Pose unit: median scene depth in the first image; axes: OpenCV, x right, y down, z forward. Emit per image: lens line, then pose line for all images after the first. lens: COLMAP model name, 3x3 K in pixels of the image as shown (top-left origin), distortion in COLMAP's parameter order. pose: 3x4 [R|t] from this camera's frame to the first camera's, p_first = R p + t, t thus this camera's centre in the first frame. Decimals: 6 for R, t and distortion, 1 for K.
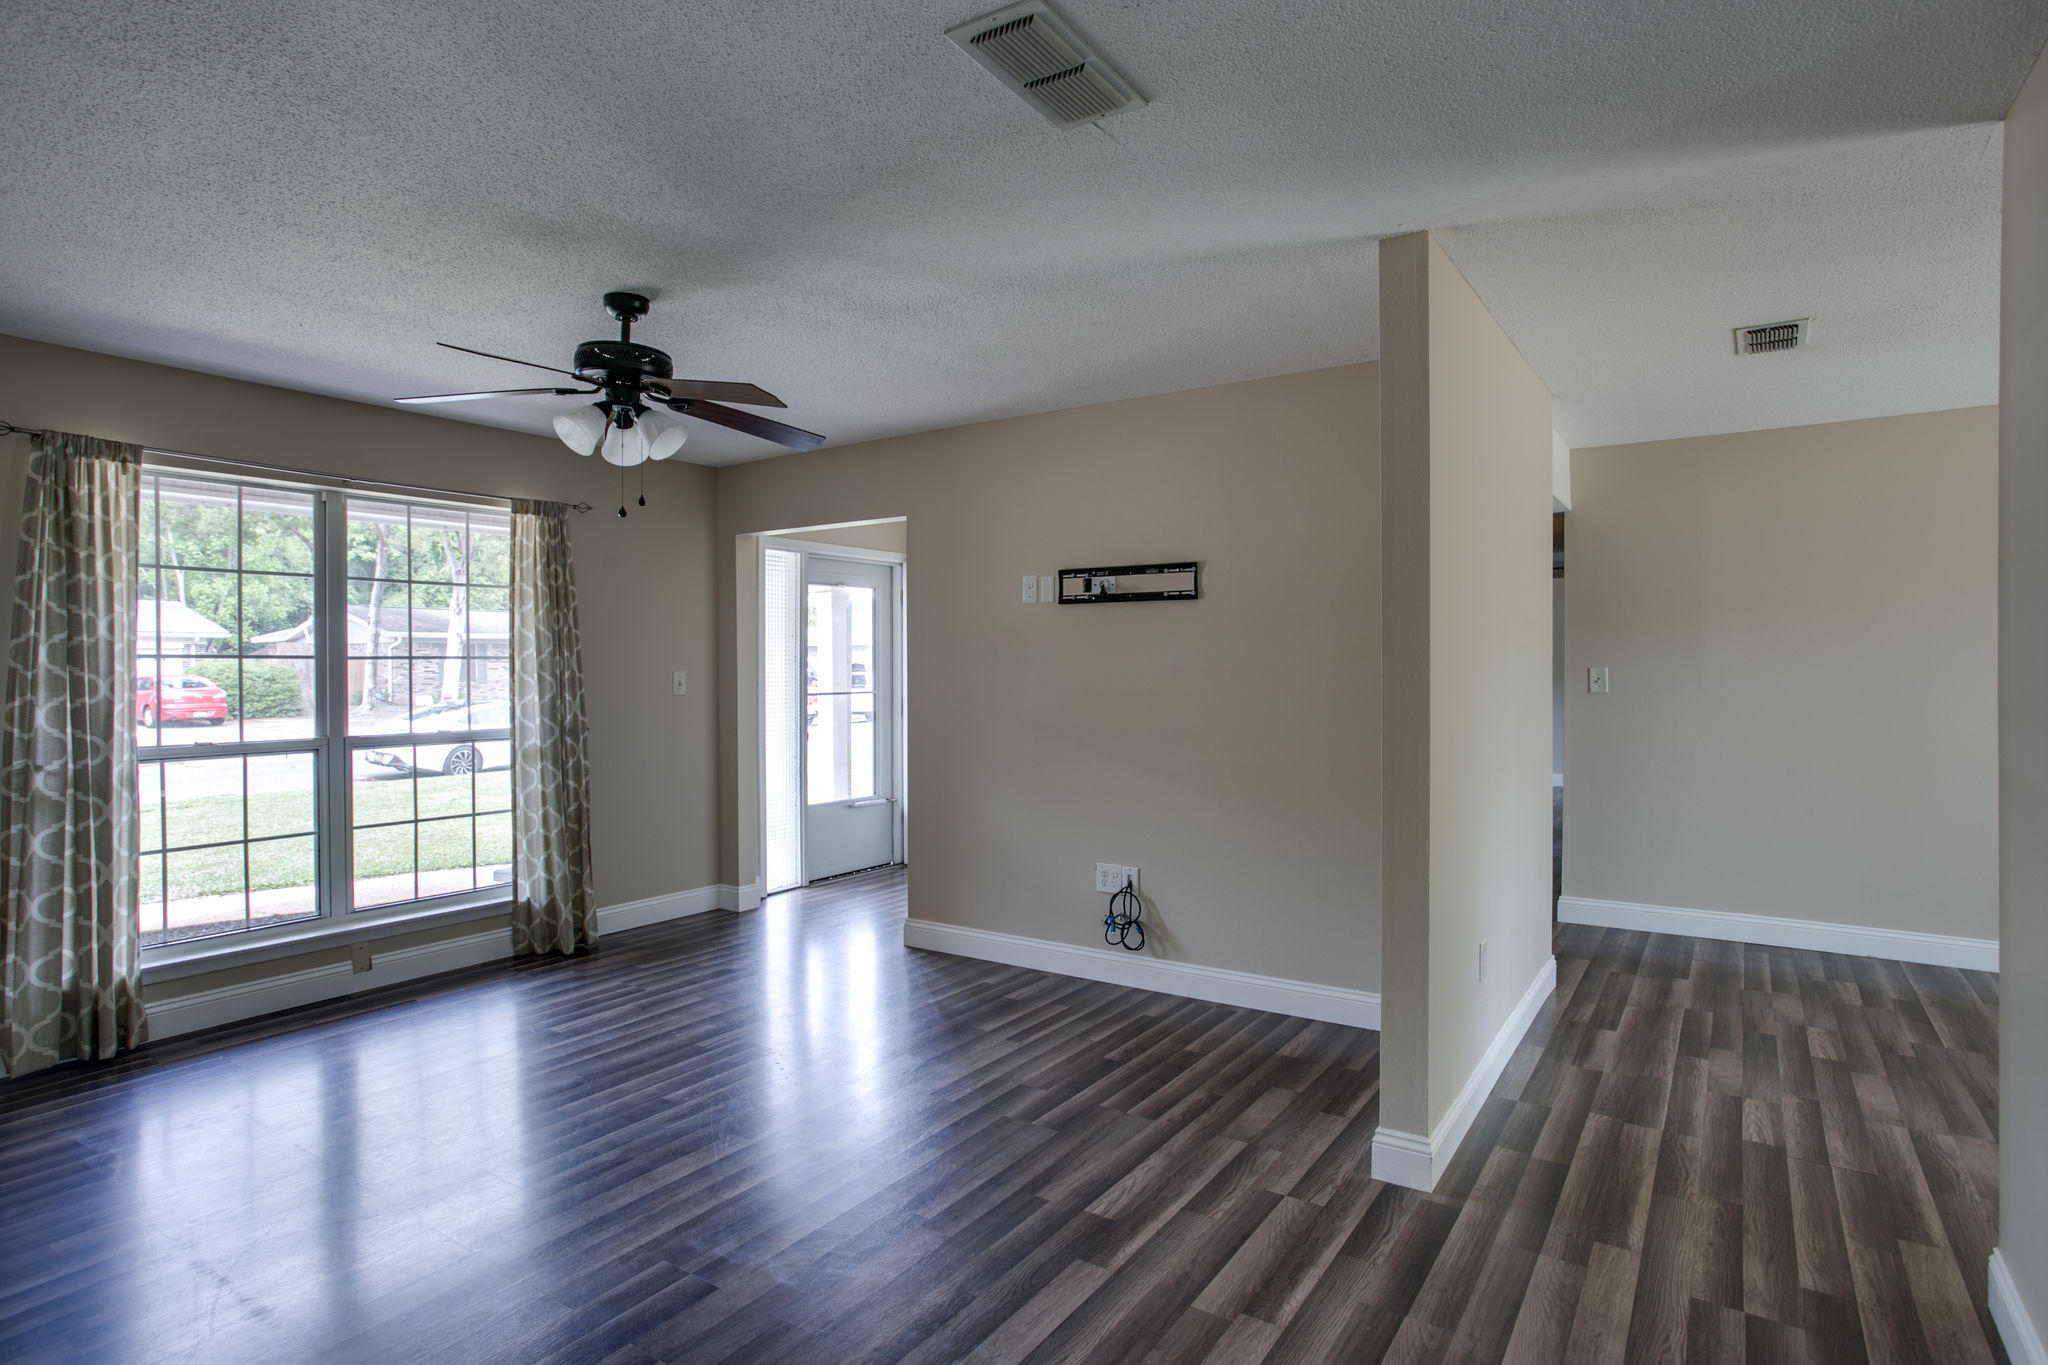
lens RADIAL K [[1051.5, 0, 1024.0], [0, 1051.5, 682.5], [0, 0, 1]] dist [-0.004539, 0.000416]
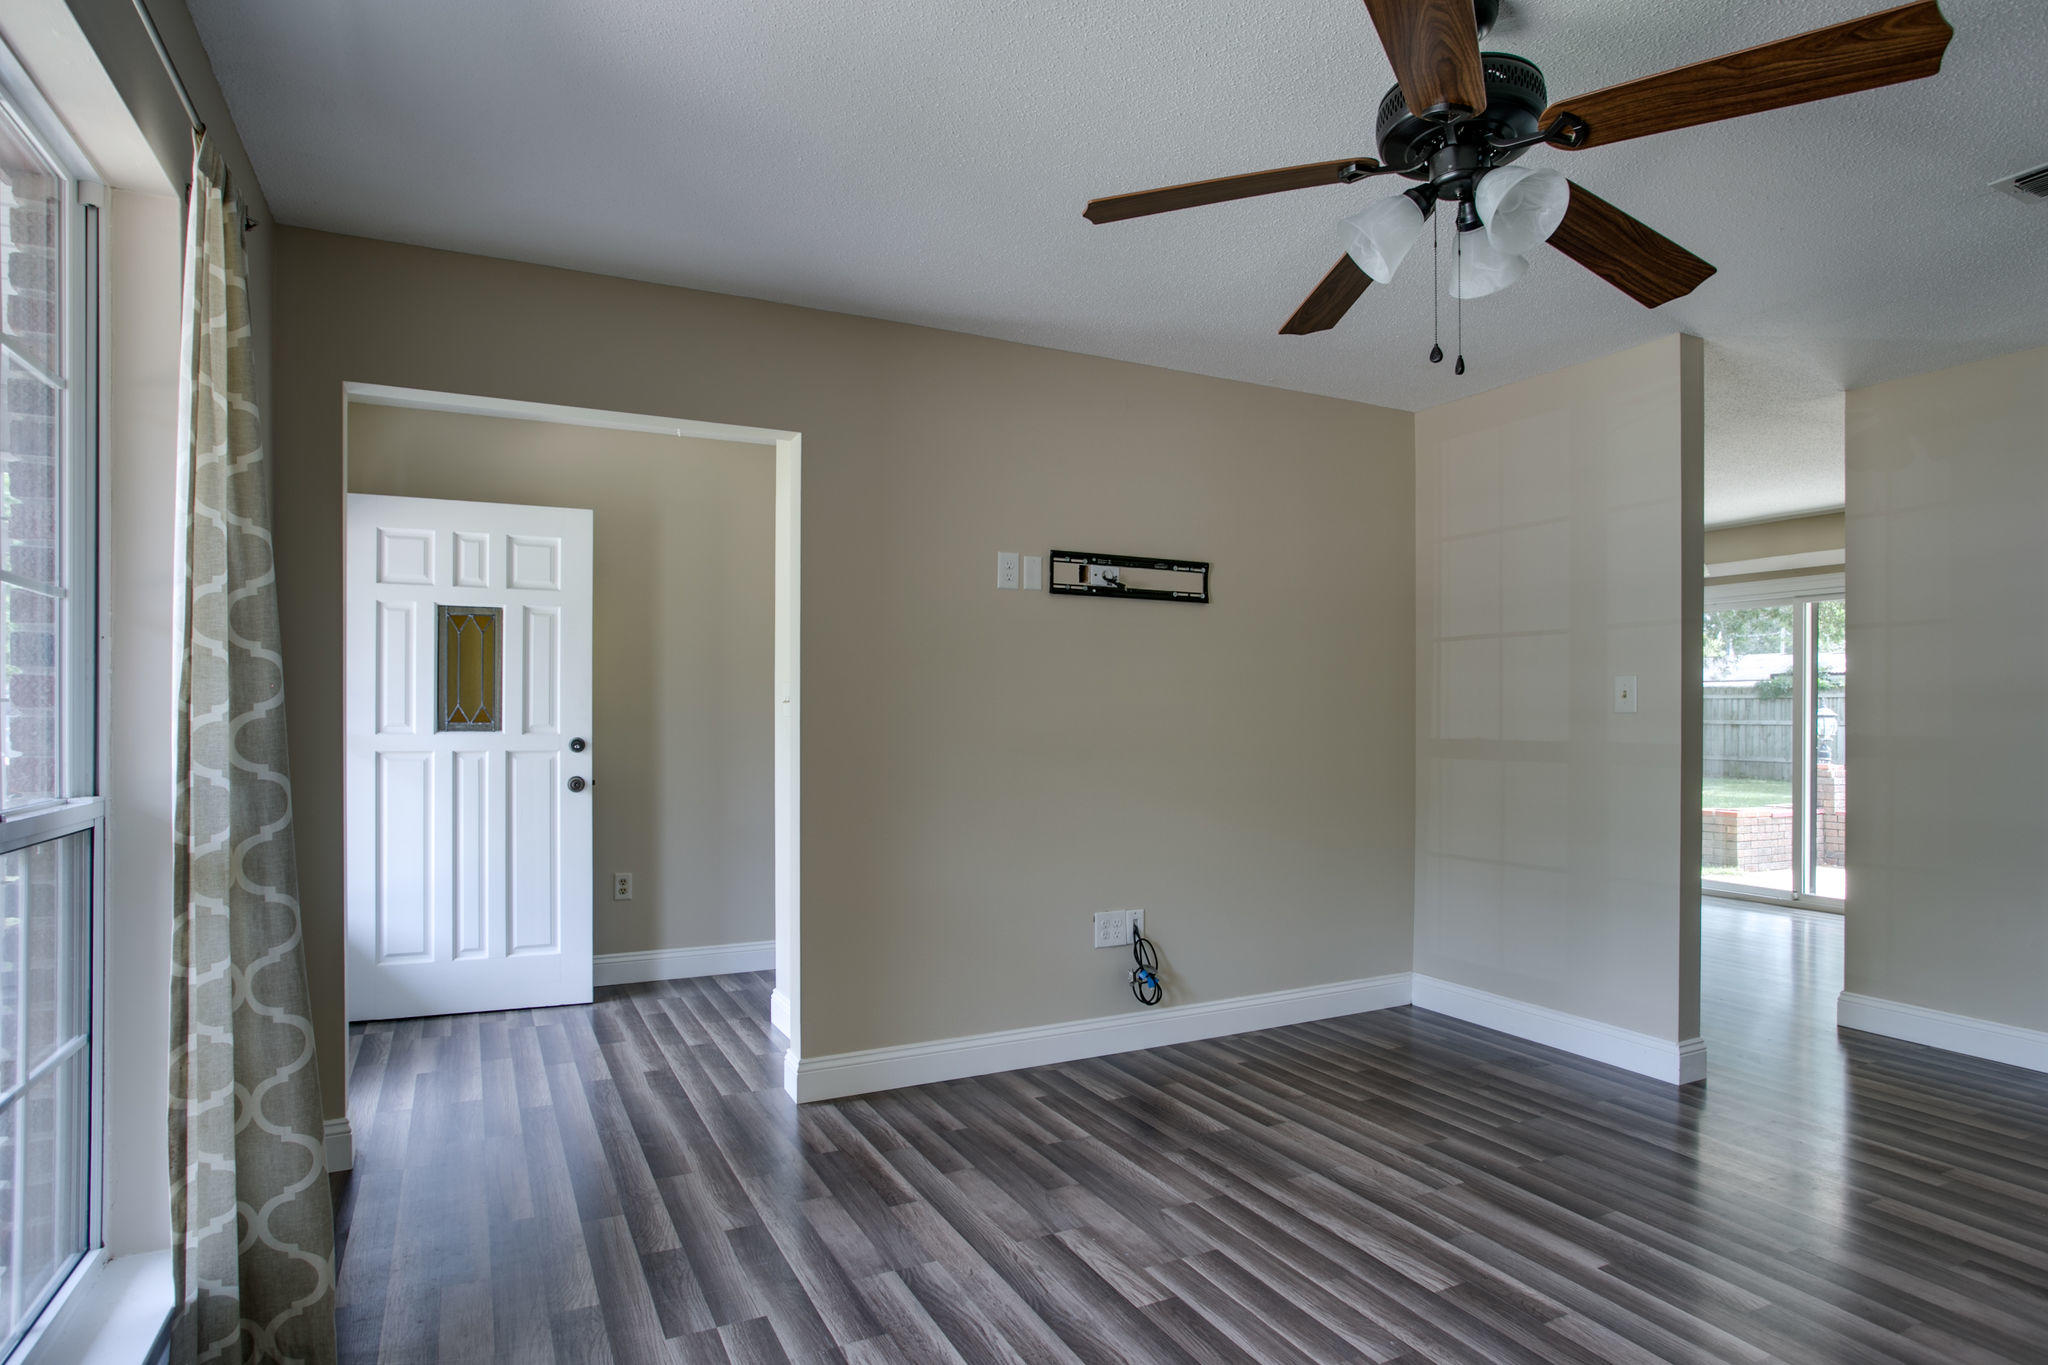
lens RADIAL K [[1118.5, 0, 1027.1], [0, 1118.5, 730.4], [0, 0, 1]] dist [-0.000914, 0.000749]
pose [[0.483557, -0.010493, 0.875250, -0.761472], [0.009162, 0.999934, 0.006926, 0.023282], [-0.875265, 0.004670, 0.483621, 0.659944]]
